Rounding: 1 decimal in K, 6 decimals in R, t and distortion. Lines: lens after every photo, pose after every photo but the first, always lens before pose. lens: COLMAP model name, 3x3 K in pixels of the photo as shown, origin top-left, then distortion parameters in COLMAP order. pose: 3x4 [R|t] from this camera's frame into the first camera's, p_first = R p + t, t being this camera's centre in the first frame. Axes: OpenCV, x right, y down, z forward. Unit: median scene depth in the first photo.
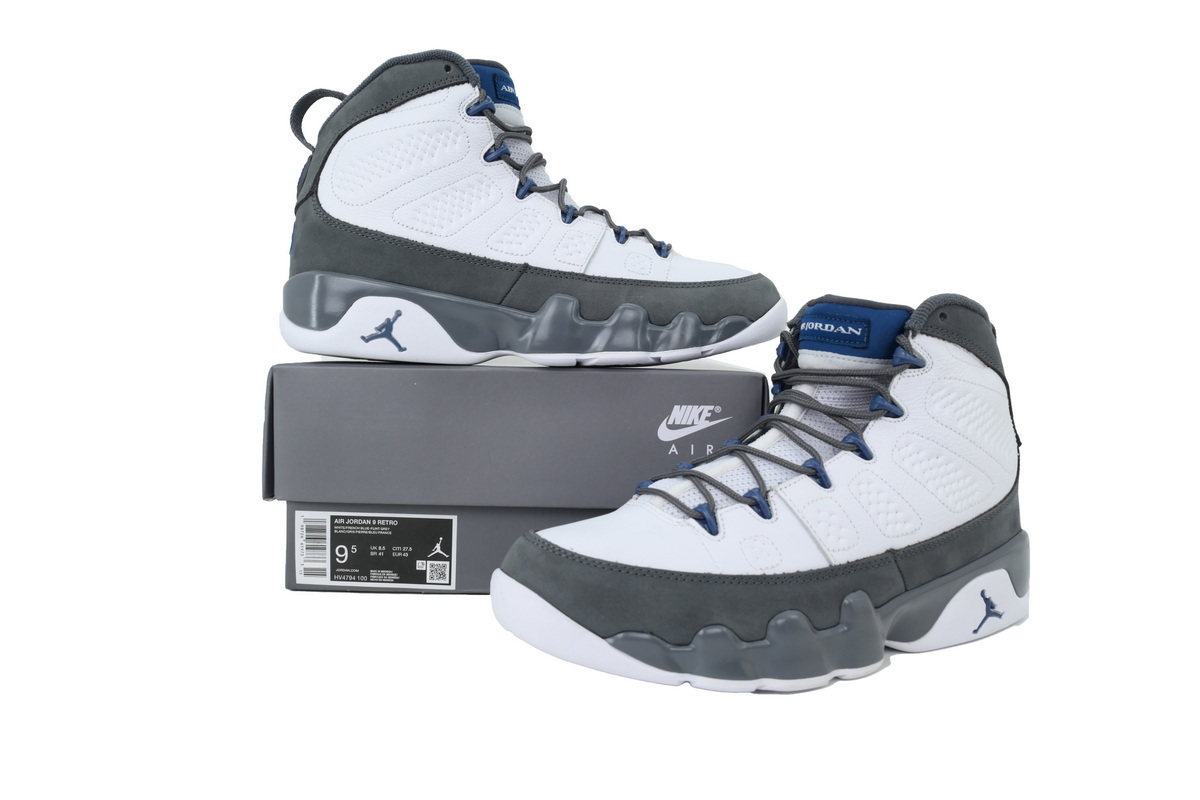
lens RADIAL K [[837.7, 0, 595.4], [0, 837.7, 398.5], [0, 0, 1]] dist [0.043612, -0.003227]
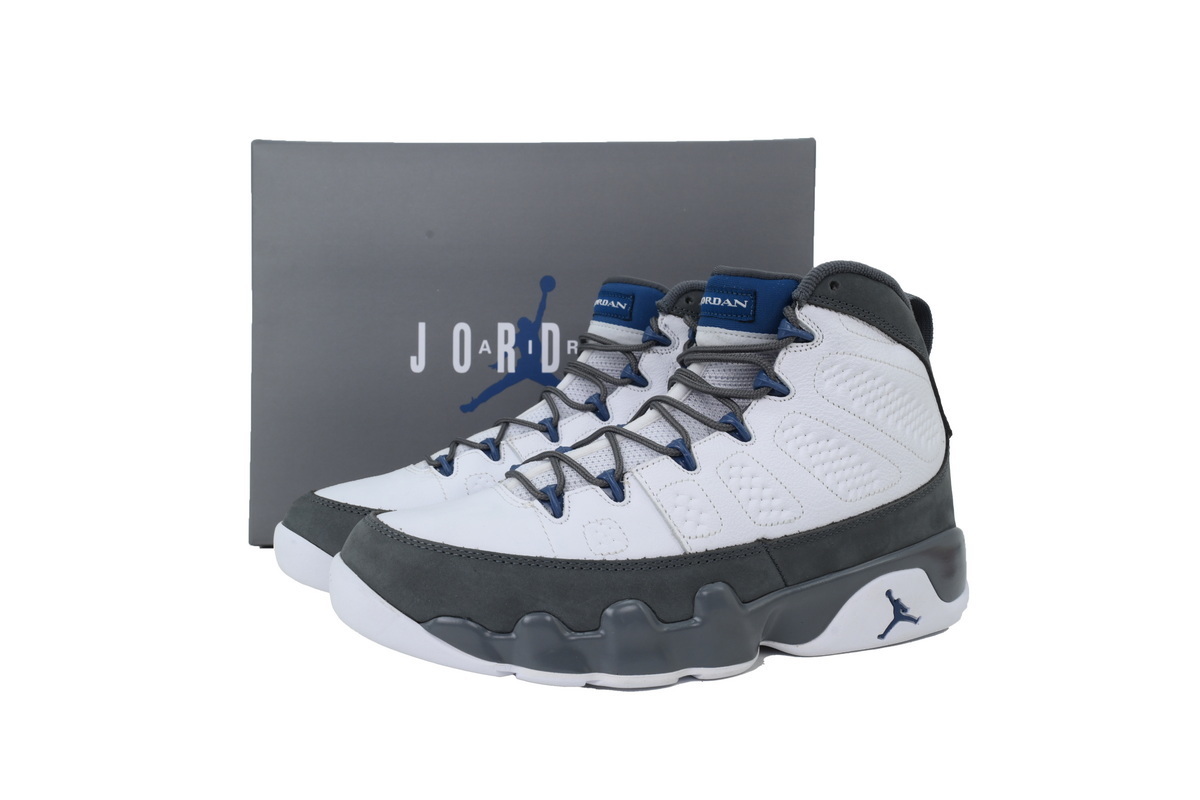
lens RADIAL K [[837.7, 0, 602.7], [0, 837.7, 404.6], [0, 0, 1]] dist [0.043612, -0.003227]
pose [[0.992834, 0.002023, -0.119484, 0.283376], [-0.004523, 0.999776, -0.020655, 0.053003], [0.119416, 0.021047, 0.992621, 0.076229]]
